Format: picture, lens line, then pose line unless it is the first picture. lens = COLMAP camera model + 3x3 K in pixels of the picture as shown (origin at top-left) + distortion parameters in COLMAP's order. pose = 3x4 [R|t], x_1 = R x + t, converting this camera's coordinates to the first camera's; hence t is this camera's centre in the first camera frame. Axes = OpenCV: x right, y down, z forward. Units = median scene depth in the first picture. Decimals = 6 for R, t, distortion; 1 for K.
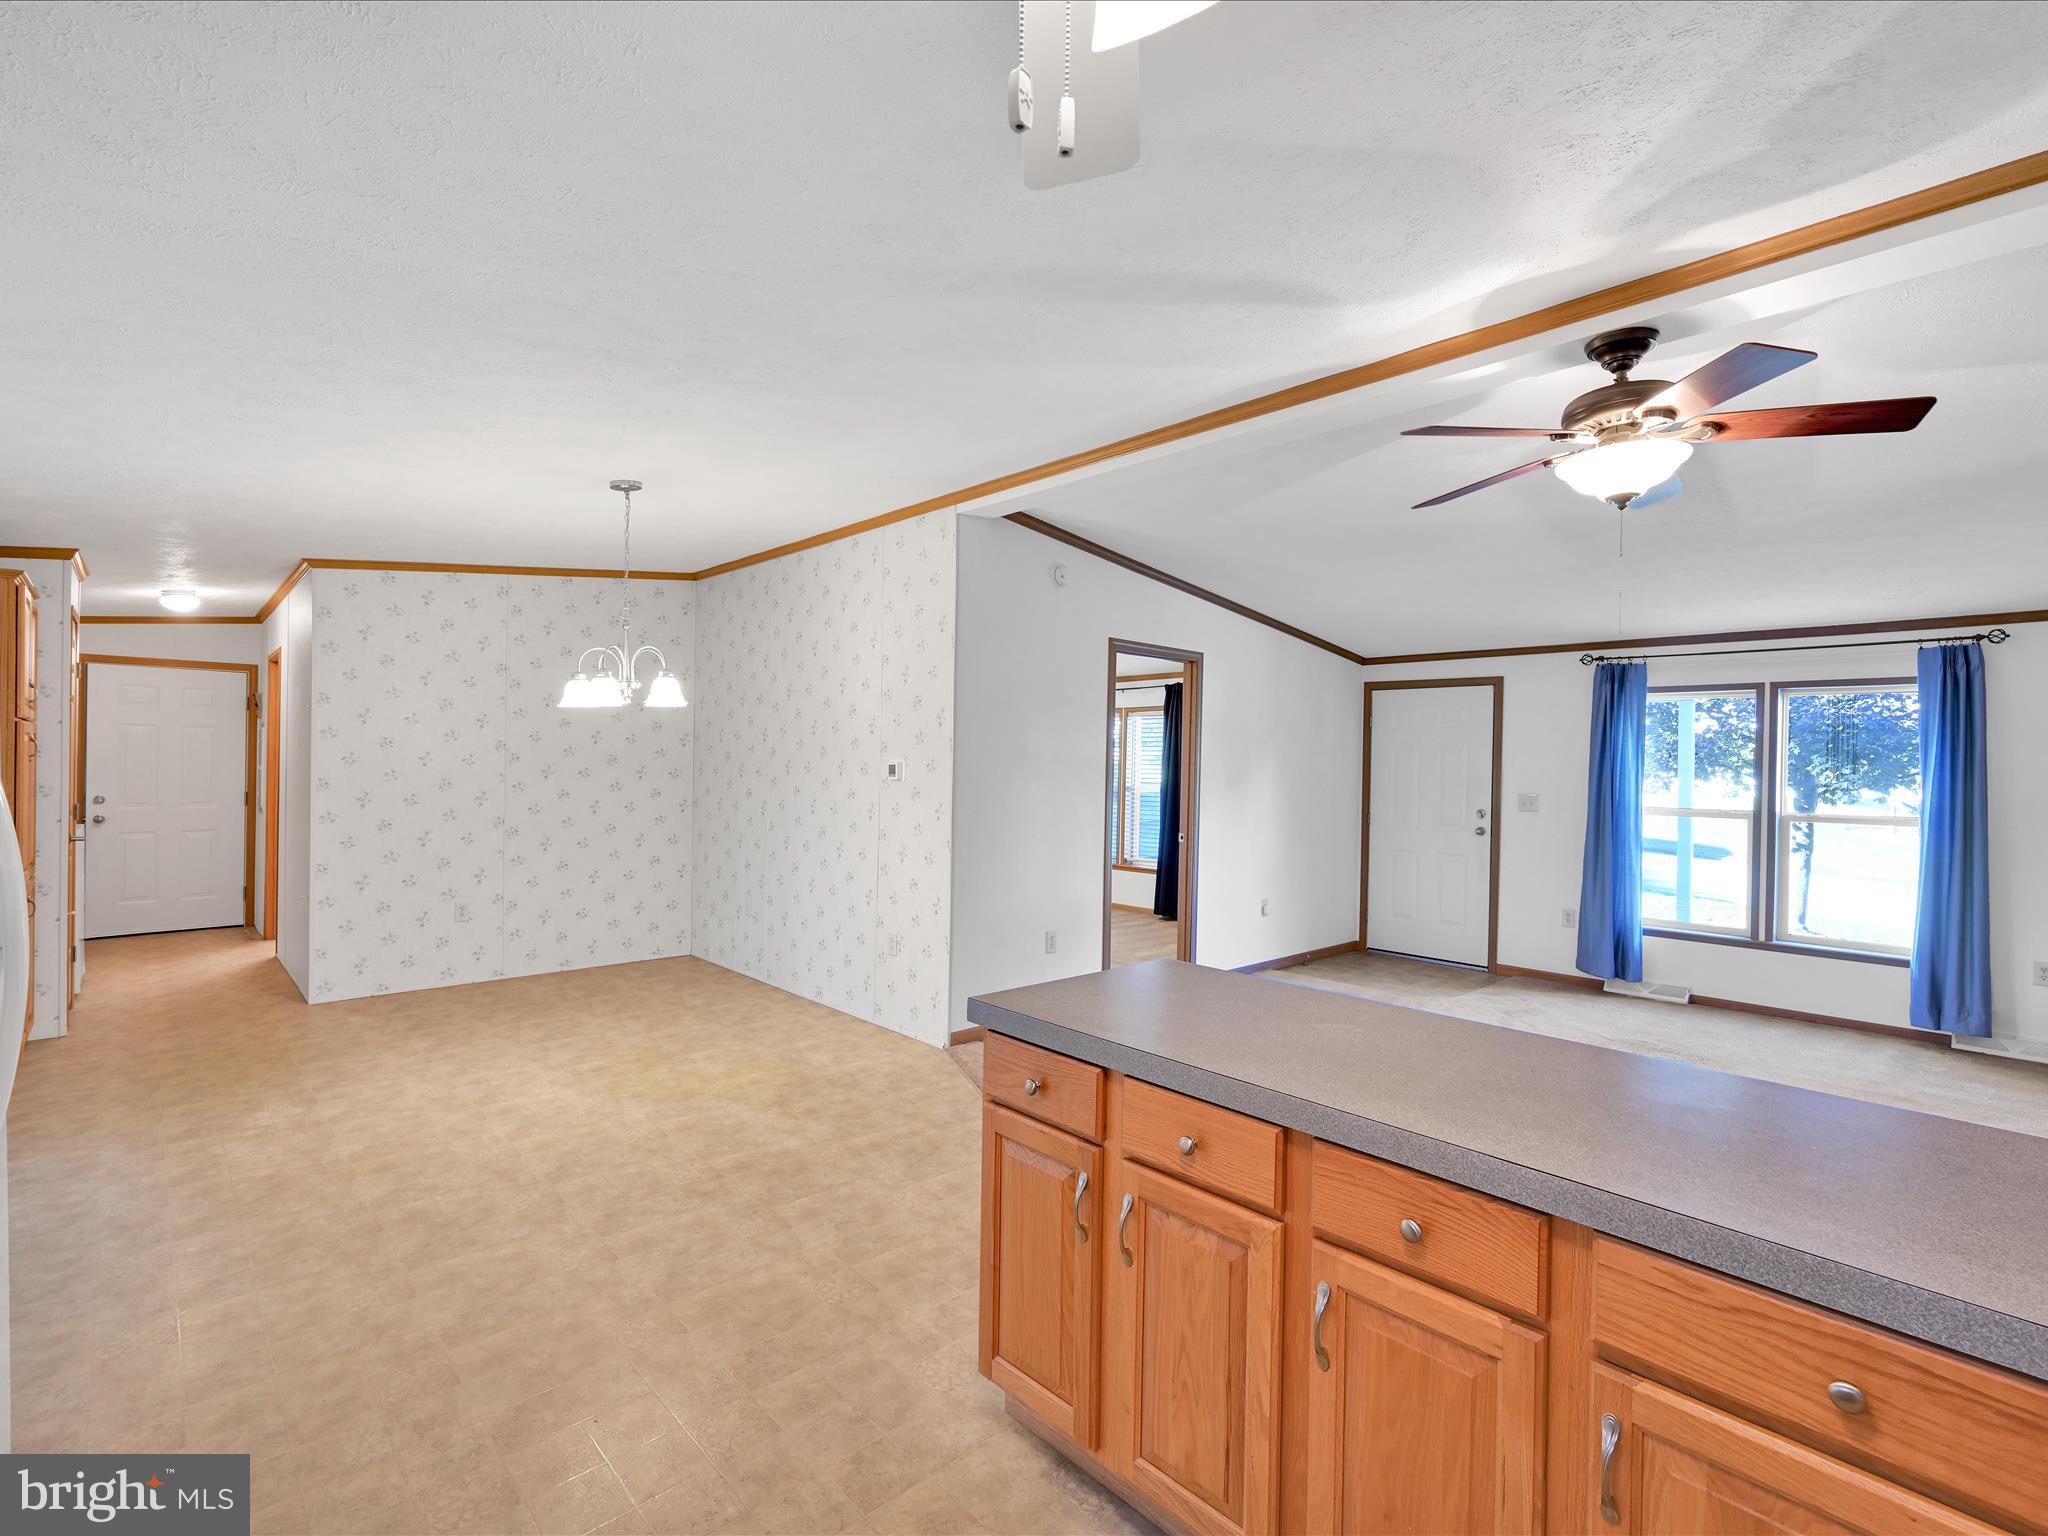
lens RADIAL K [[942.3, 0, 1023.6], [0, 942.3, 771.6], [0, 0, 1]] dist [0.000365, -0.000344]
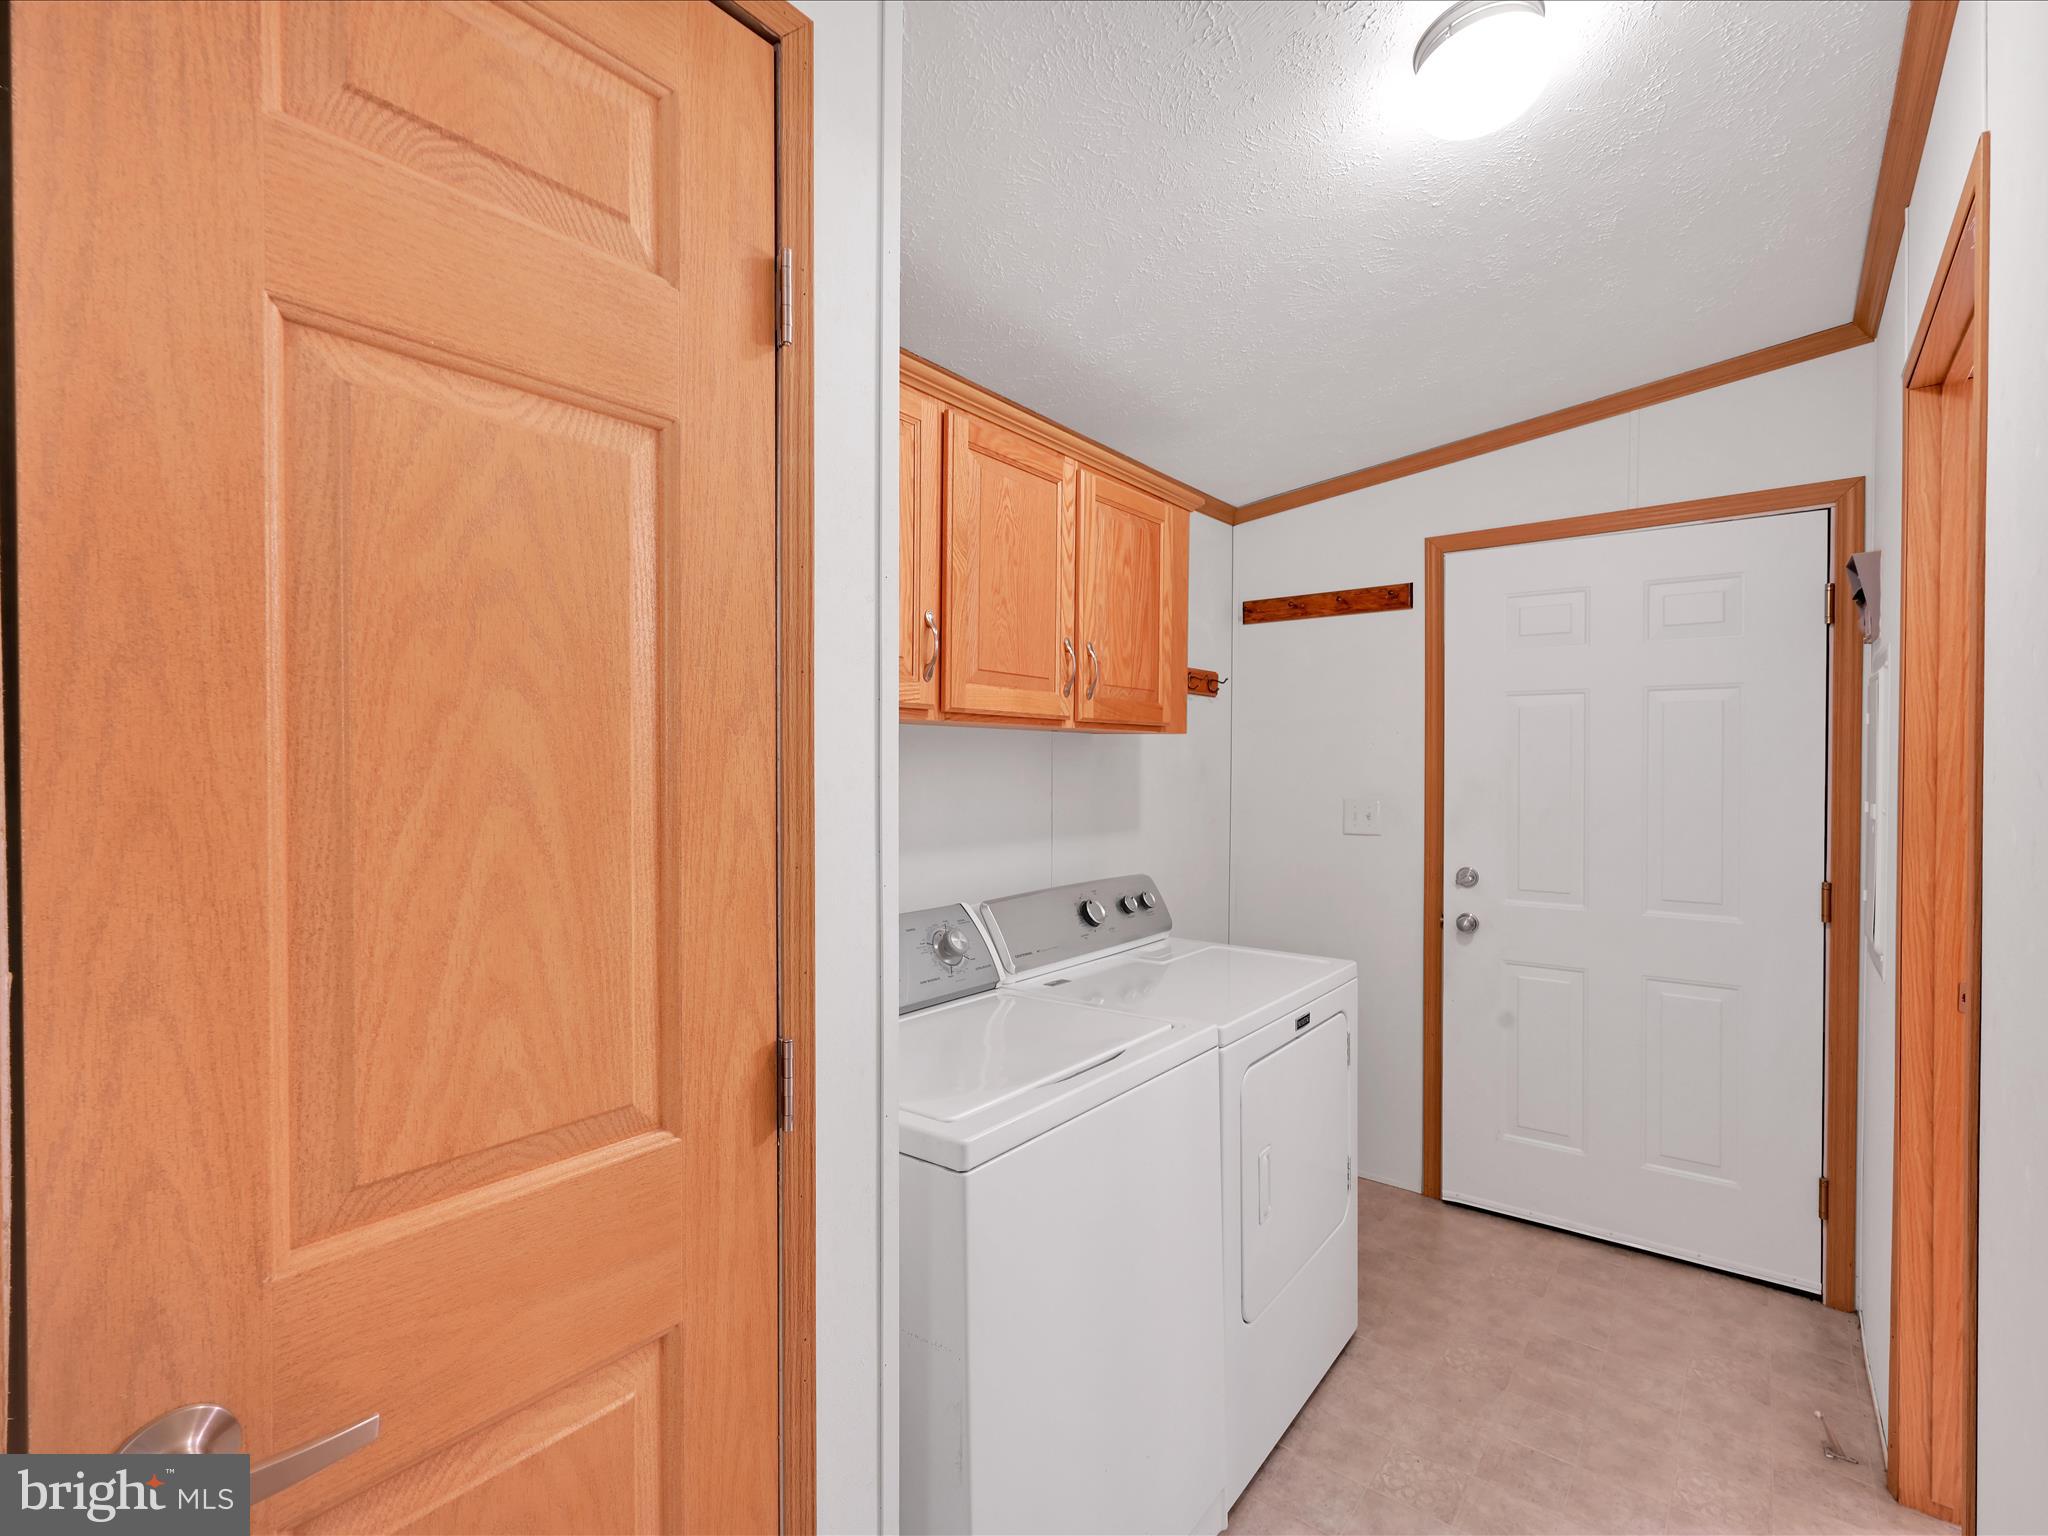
lens RADIAL K [[942.3, 0, 1021.9], [0, 942.3, 770.4], [0, 0, 1]] dist [0.000365, -0.000344]
pose [[0.178085, -0.013186, -0.983927, -0.565477], [-0.007064, 0.999867, -0.014678, -0.009280], [0.983990, 0.009564, 0.177968, 0.682857]]
